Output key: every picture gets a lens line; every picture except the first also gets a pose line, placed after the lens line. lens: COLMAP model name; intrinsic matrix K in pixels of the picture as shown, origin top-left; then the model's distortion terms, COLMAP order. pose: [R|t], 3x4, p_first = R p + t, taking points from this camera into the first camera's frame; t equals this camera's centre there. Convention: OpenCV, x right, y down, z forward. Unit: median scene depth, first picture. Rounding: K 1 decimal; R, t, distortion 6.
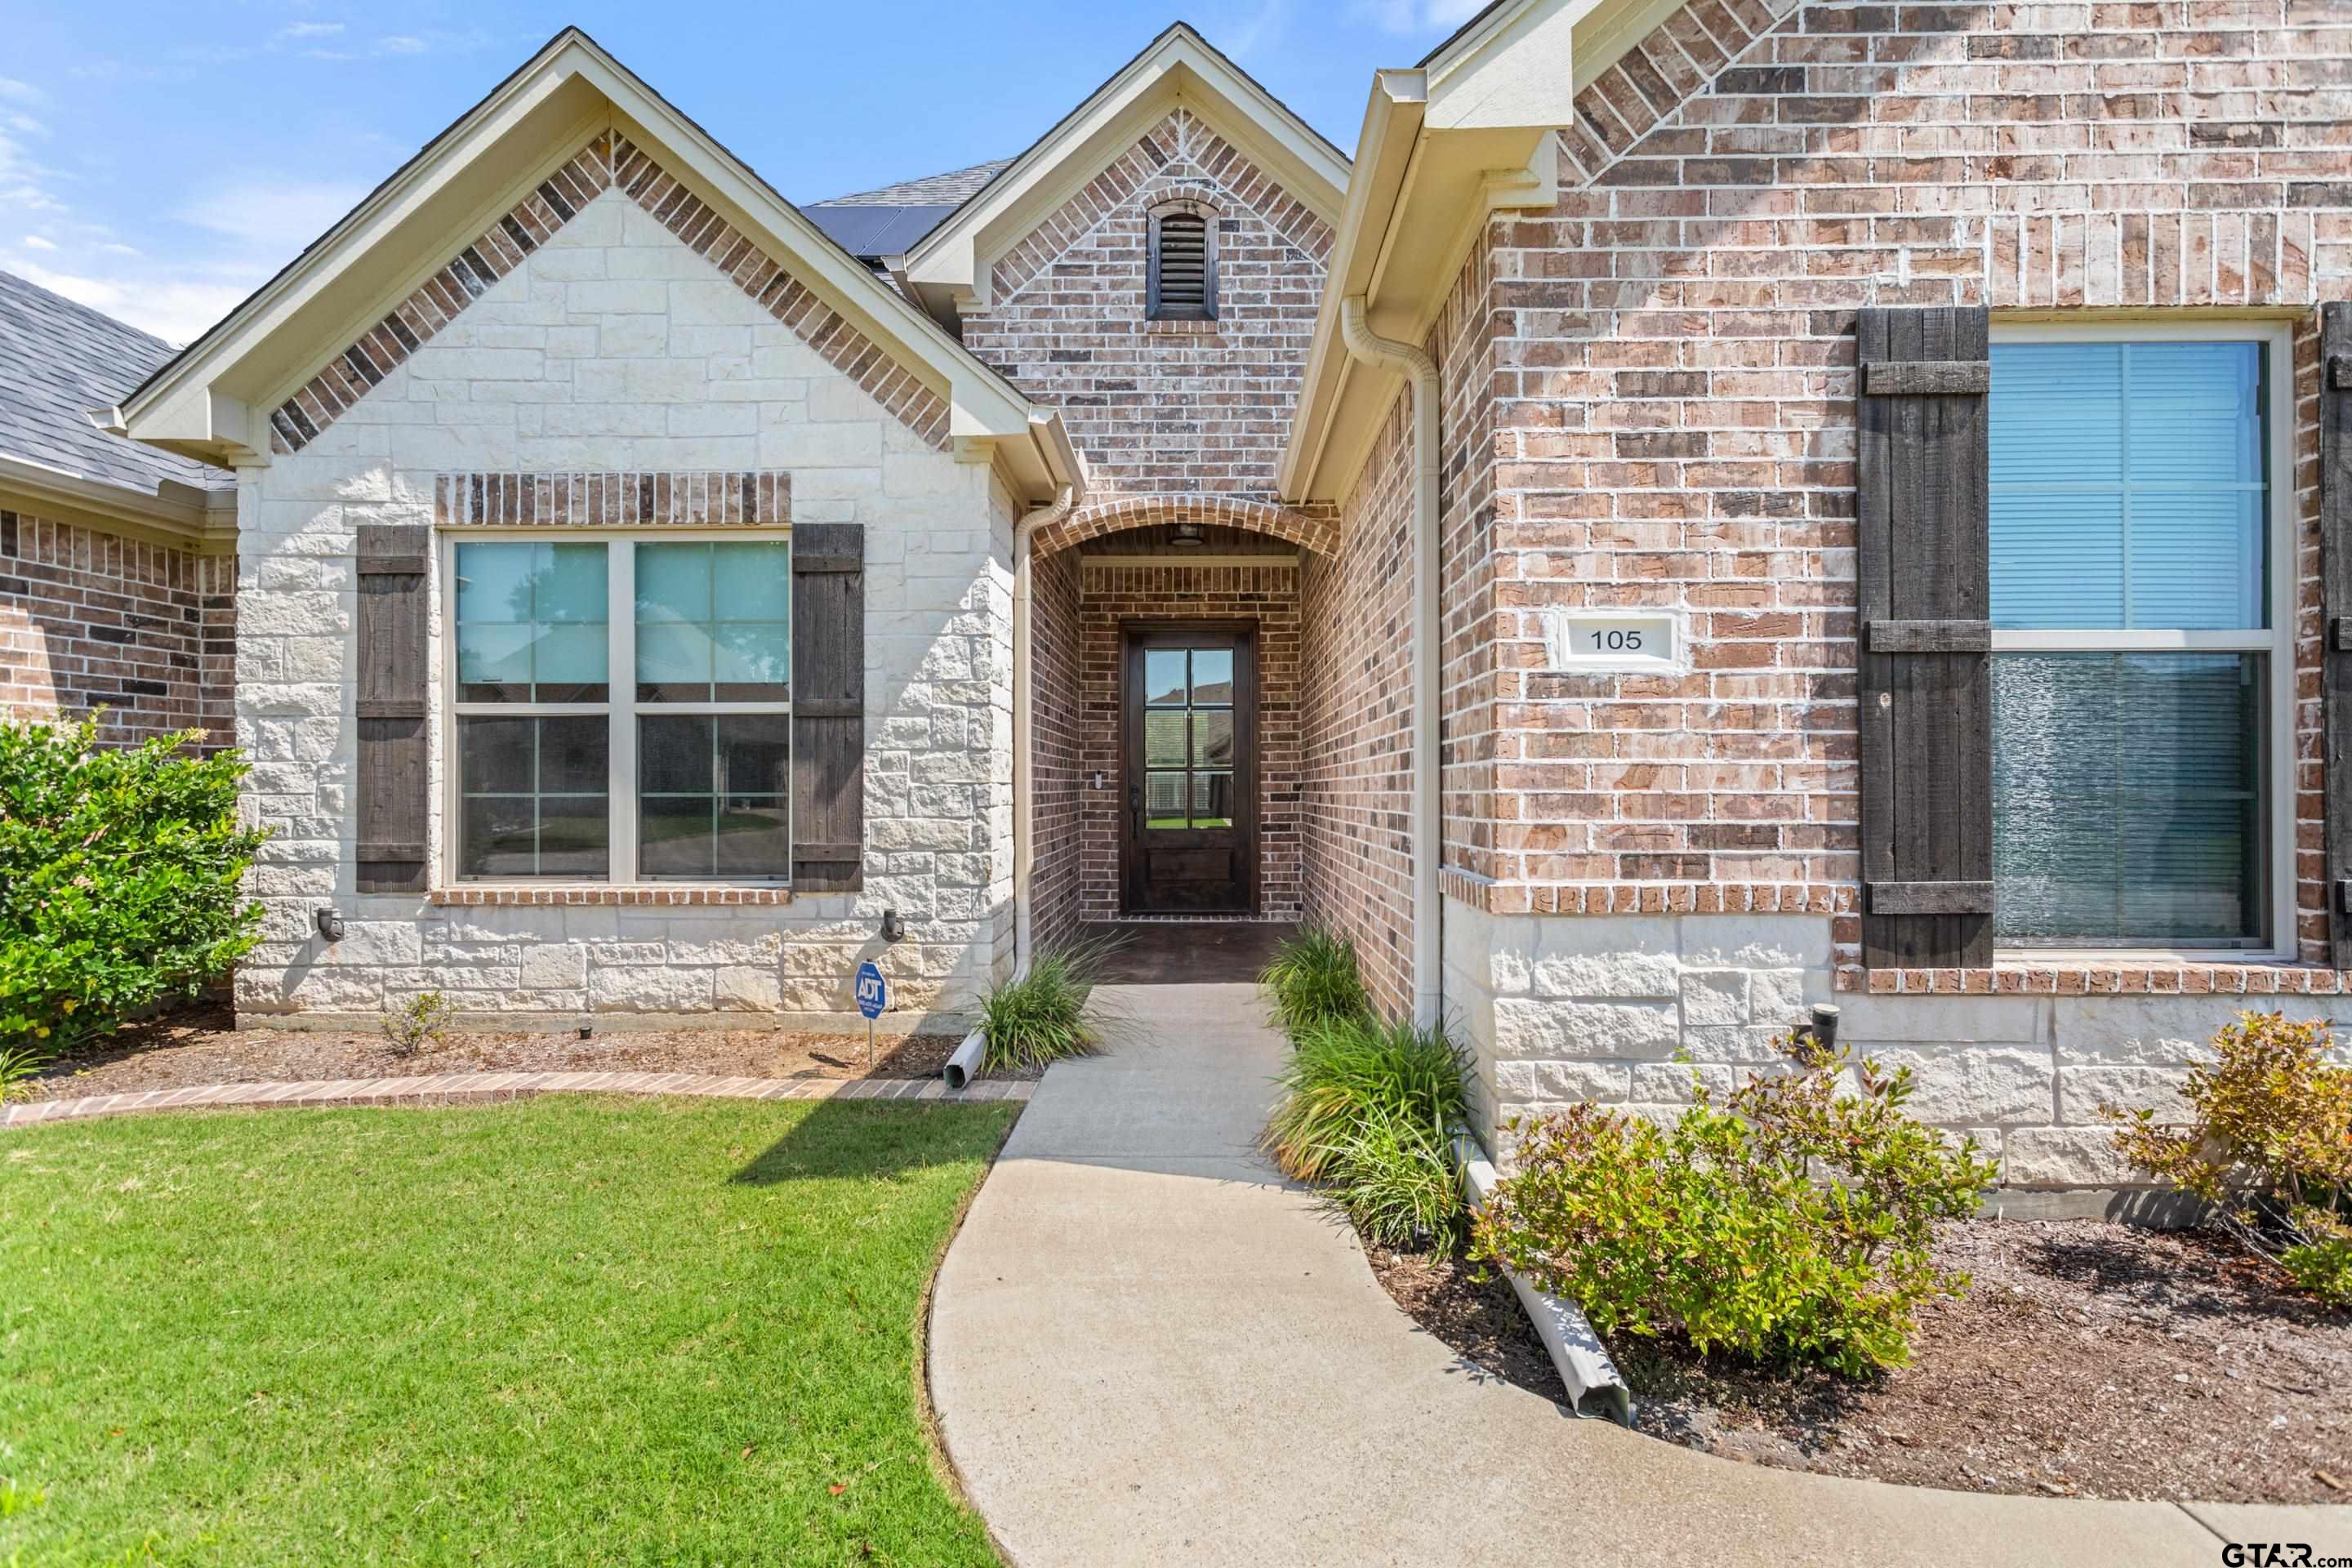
lens RADIAL K [[1125.0, 0, 1186.3], [0, 1125.0, 772.0], [0, 0, 1]] dist [0.005523, 0.000295]
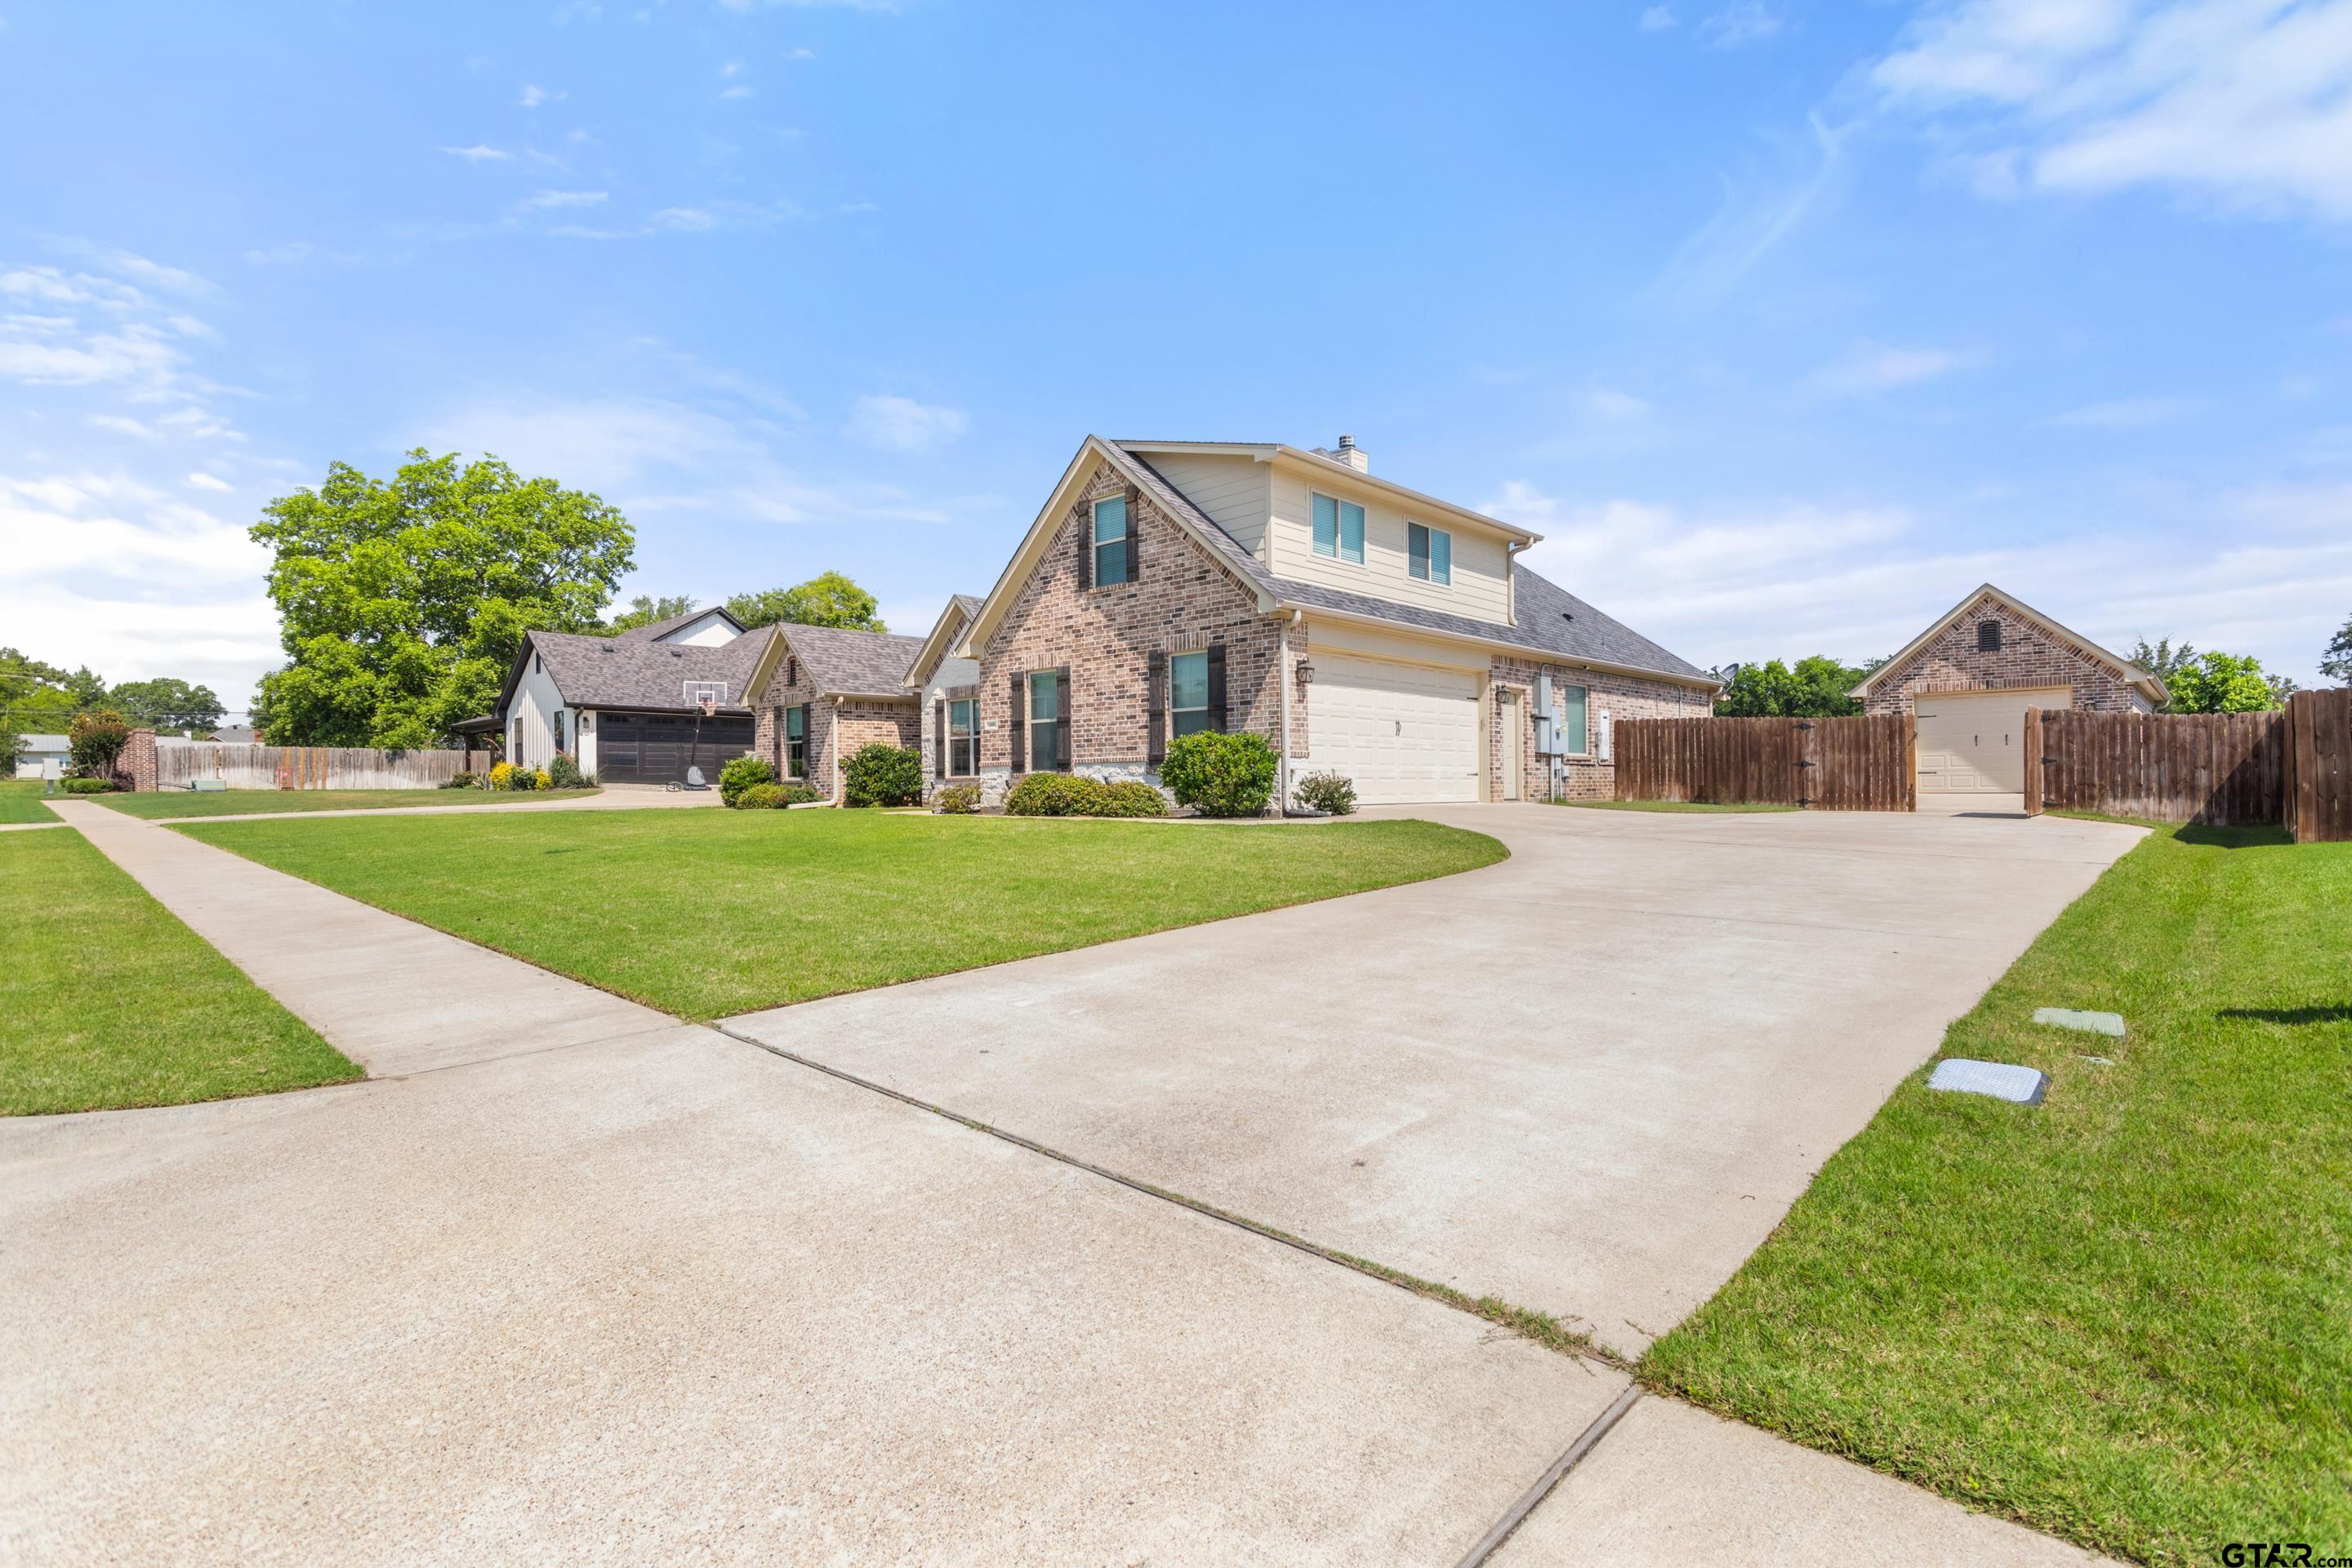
lens RADIAL K [[1125.0, 0, 1168.6], [0, 1125.0, 776.7], [0, 0, 1]] dist [0.005523, 0.000295]
pose [[0.723644, -0.013957, -0.690033, 3.181189], [0.021277, 0.999771, 0.002092, 0.109353], [0.689846, -0.016196, 0.723775, -1.713737]]
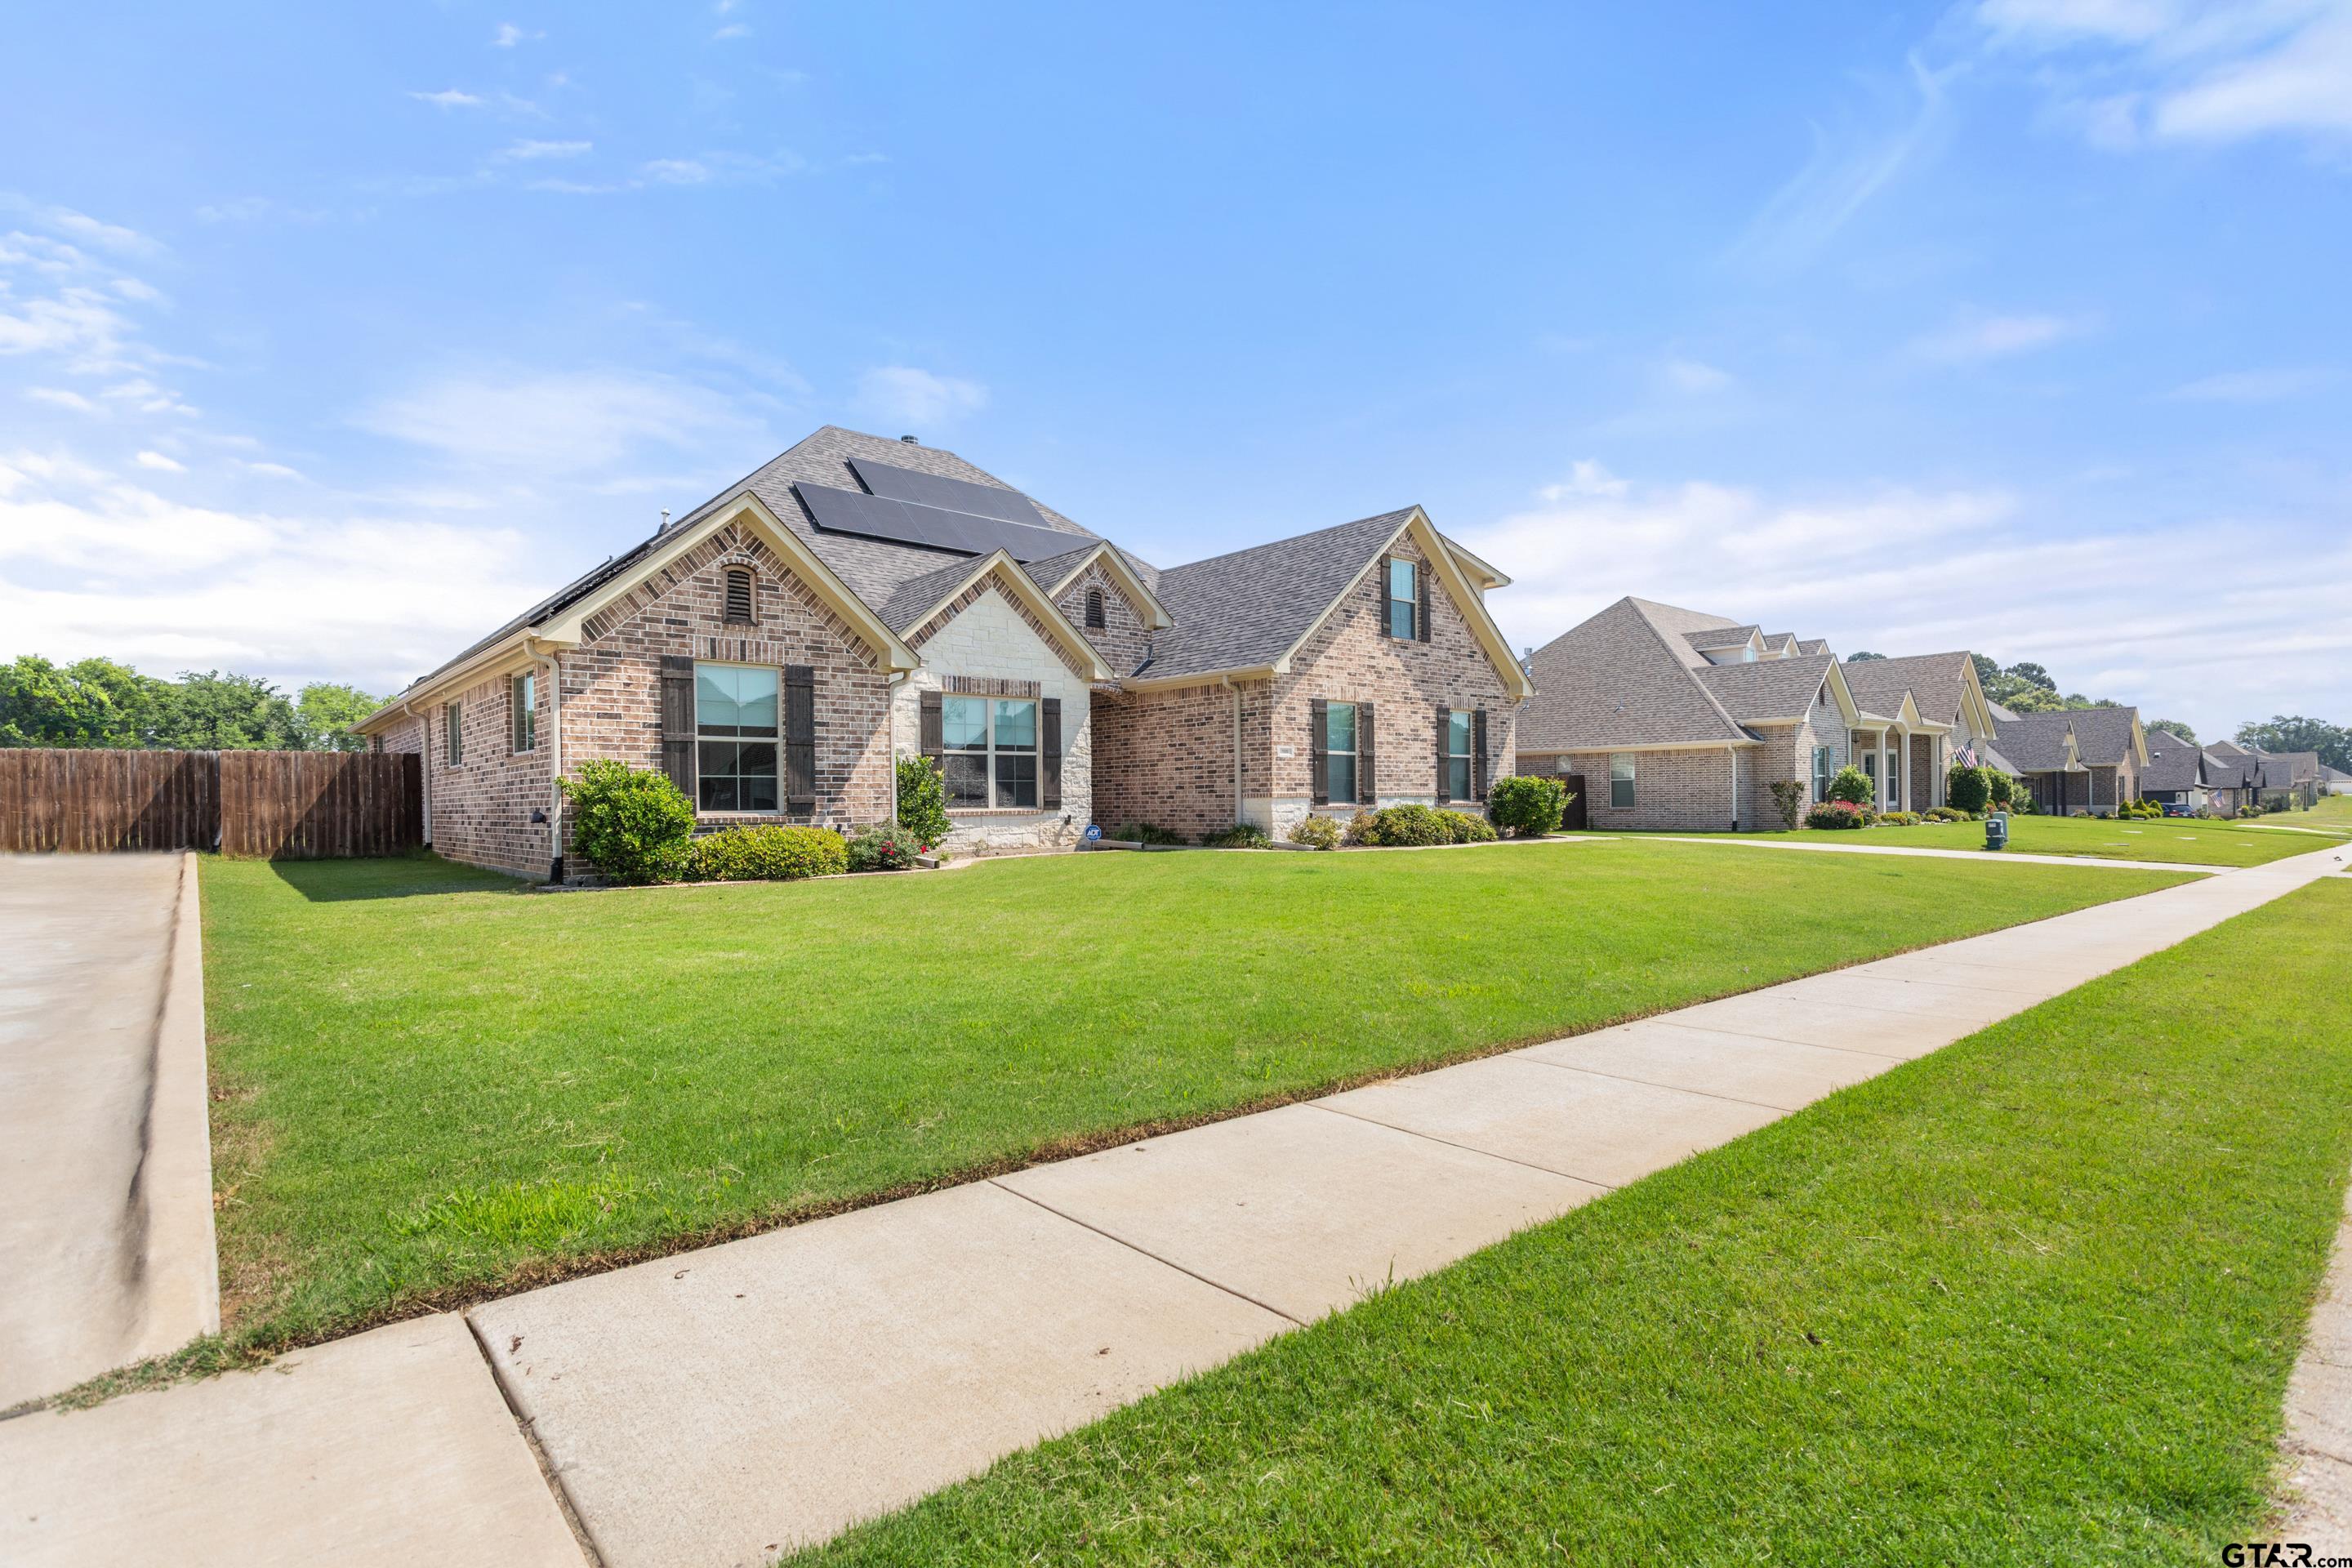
lens RADIAL K [[1125.0, 0, 1175.5], [0, 1125.0, 788.3], [0, 0, 1]] dist [0.005523, 0.000295]
pose [[0.743364, -0.002016, 0.668884, -2.247010], [0.000014, 0.999996, 0.002999, 0.032761], [-0.668887, -0.002220, 0.743361, -1.688971]]
